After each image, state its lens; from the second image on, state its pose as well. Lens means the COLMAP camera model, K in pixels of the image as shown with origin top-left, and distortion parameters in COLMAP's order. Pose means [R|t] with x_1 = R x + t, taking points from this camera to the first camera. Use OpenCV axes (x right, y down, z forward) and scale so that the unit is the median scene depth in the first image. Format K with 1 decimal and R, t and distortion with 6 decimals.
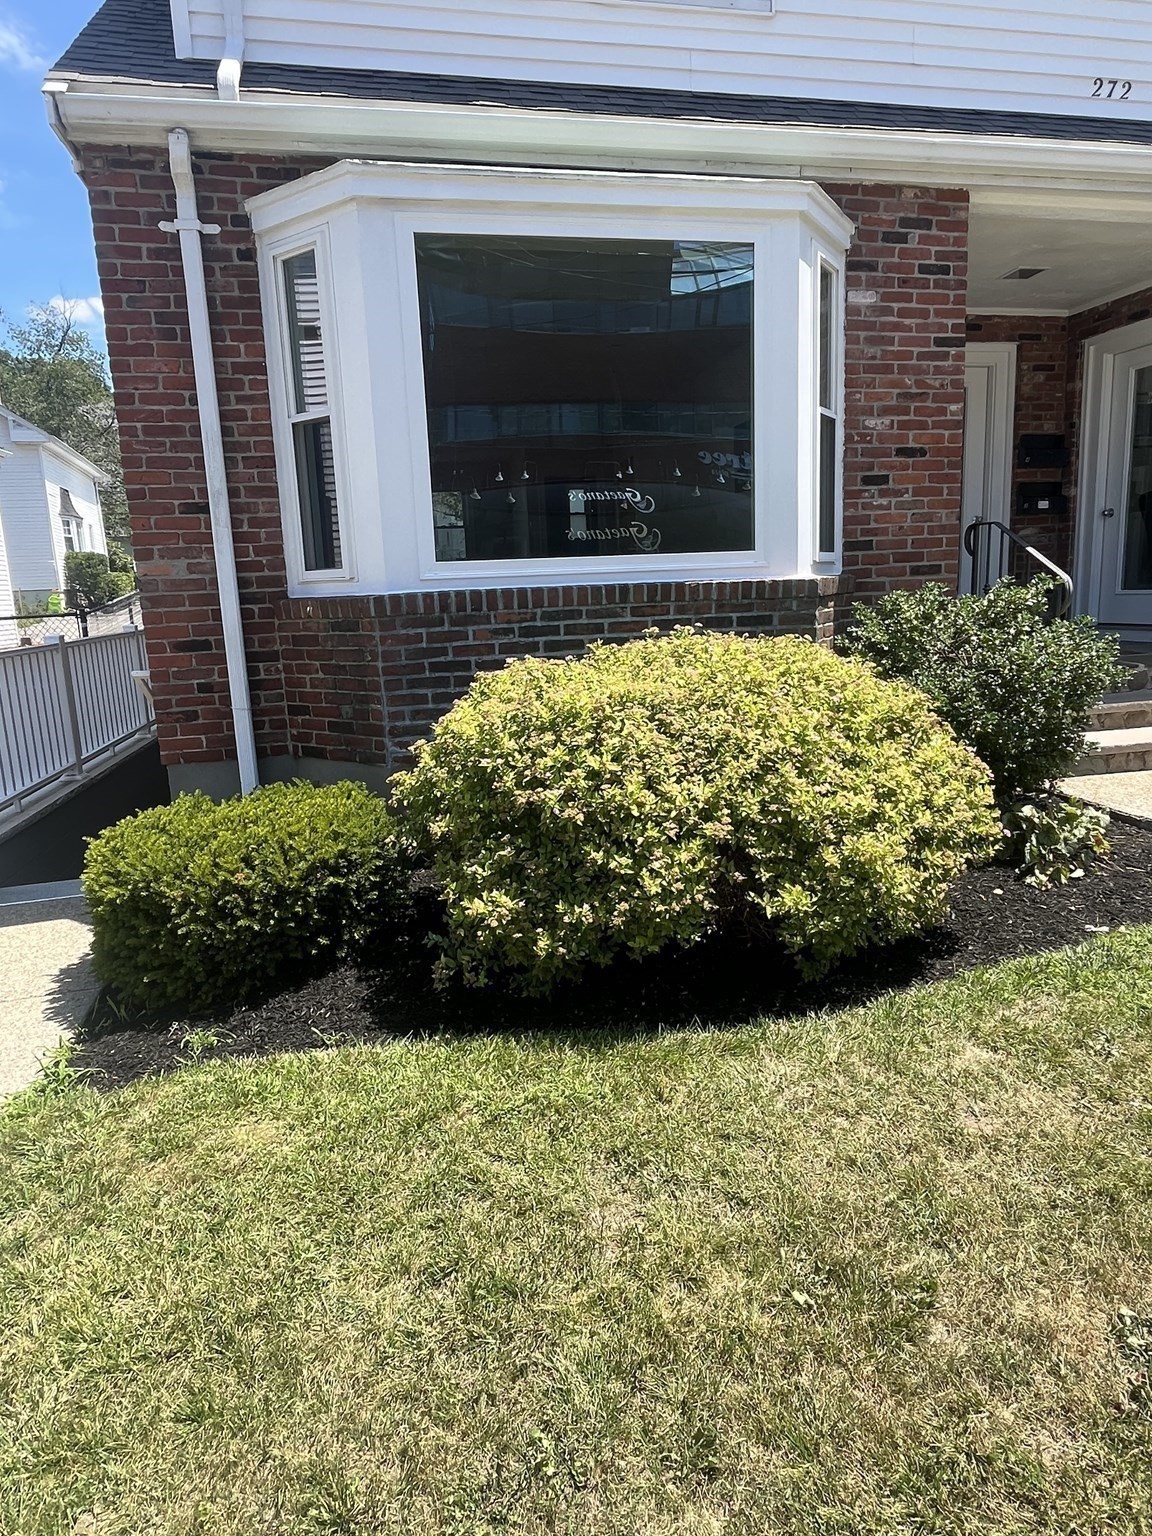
lens RADIAL K [[936.3, 0, 576.0], [0, 936.3, 768.0], [0, 0, 1]] dist [-0.003717, 0.000241]
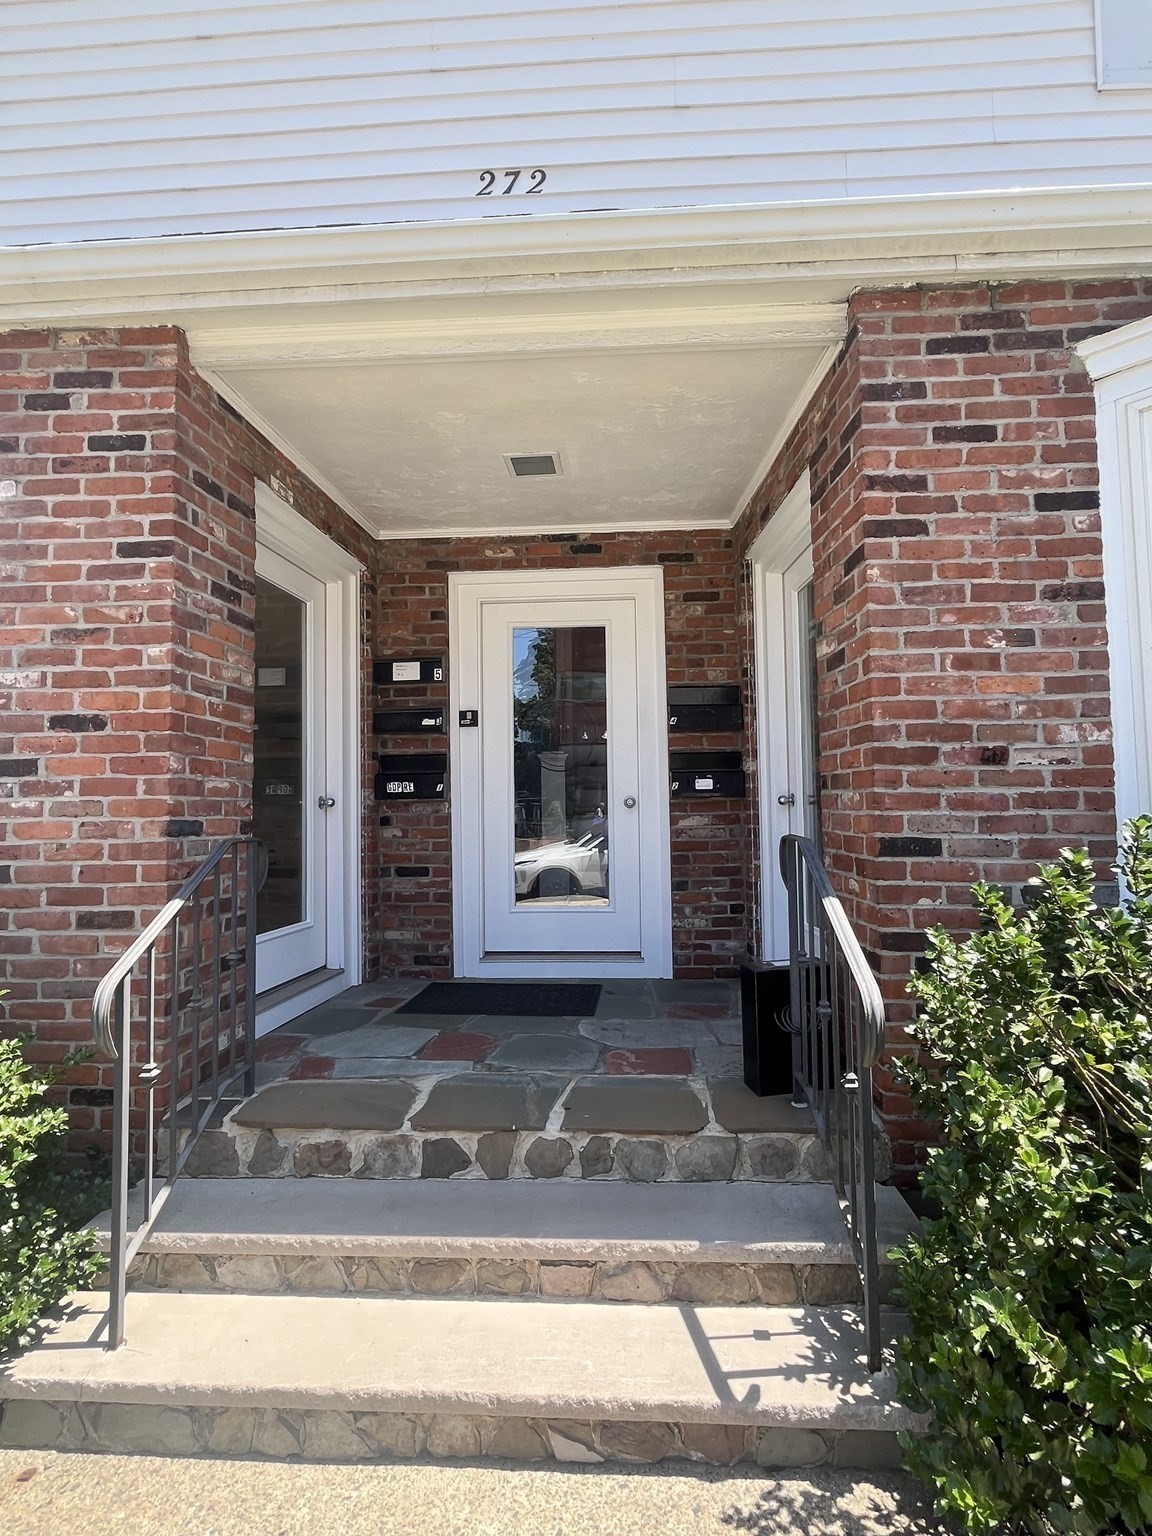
lens RADIAL K [[800.6, 0, 574.7], [0, 800.6, 765.5], [0, 0, 1]] dist [-0.002280, -0.000645]
pose [[0.964221, 0.015924, -0.264621, 0.876104], [-0.078377, 0.970695, -0.227174, -0.242524], [0.253249, 0.239786, 0.937213, 0.670645]]
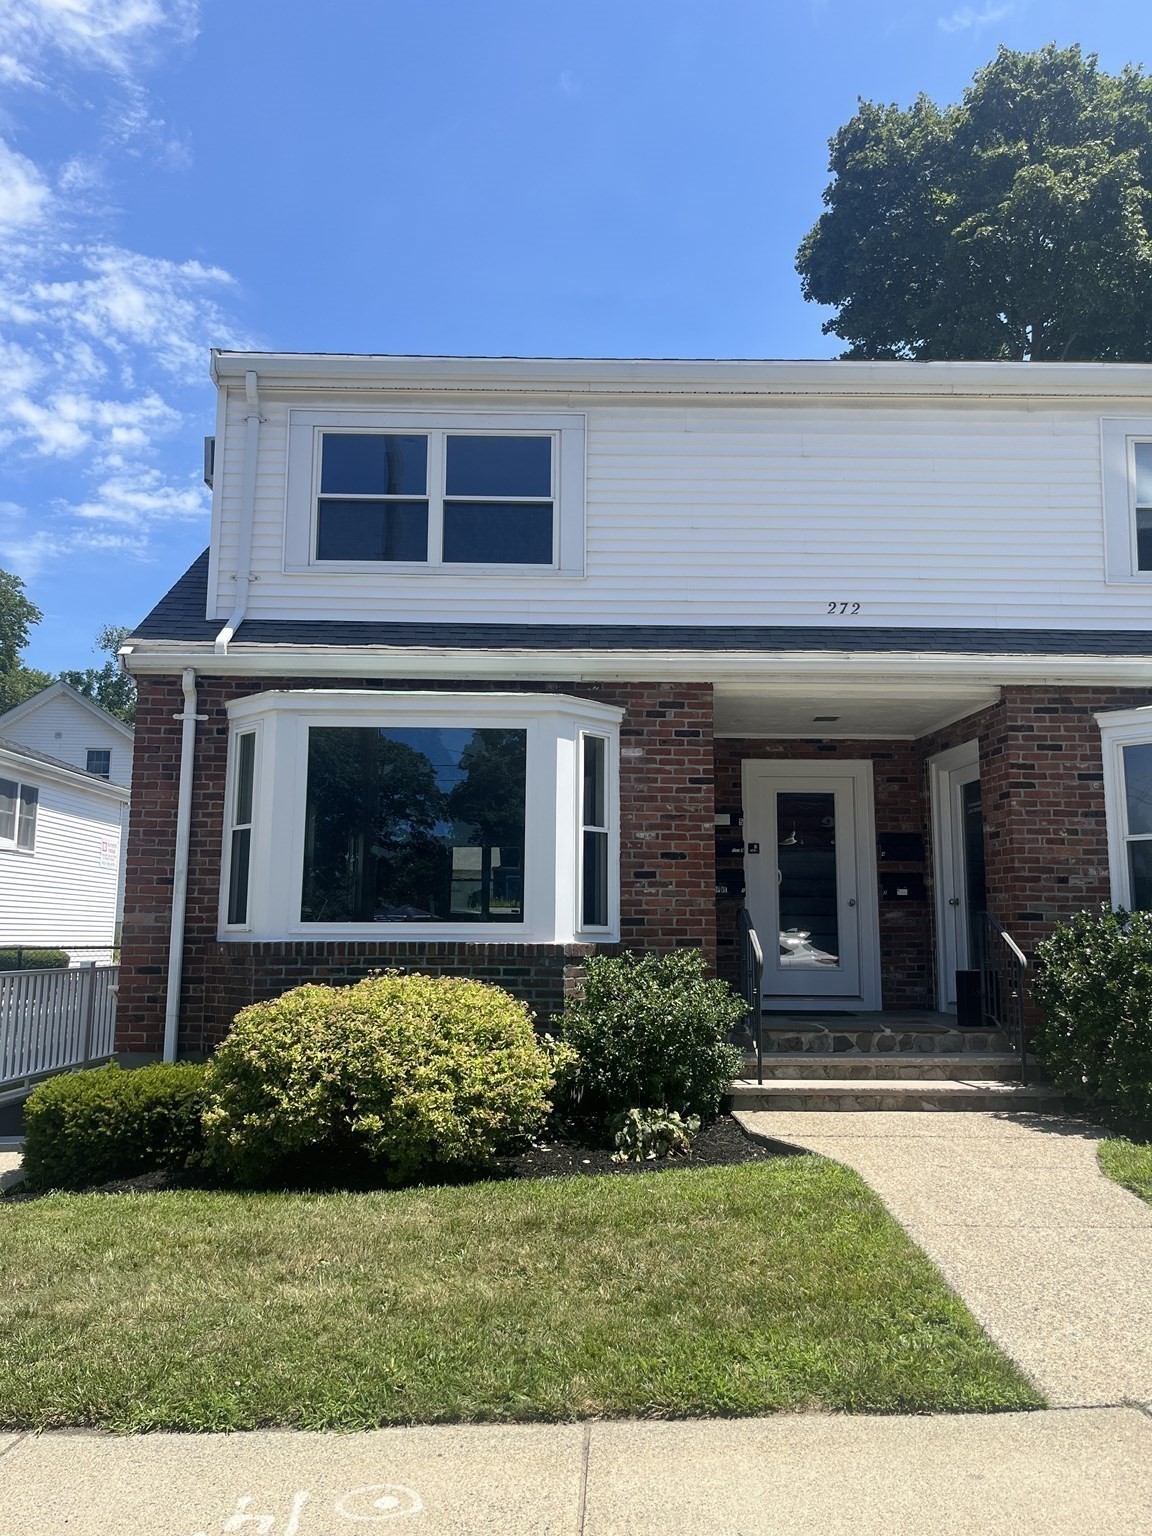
lens RADIAL K [[1180.9, 0, 583.0], [0, 1180.9, 768.1], [0, 0, 1]] dist [0.068017, -0.104935]
pose [[0.980856, 0.019220, -0.193781, 0.615267], [-0.081939, 0.943470, -0.321171, 0.115306], [0.176654, 0.330900, 0.926983, -0.725554]]
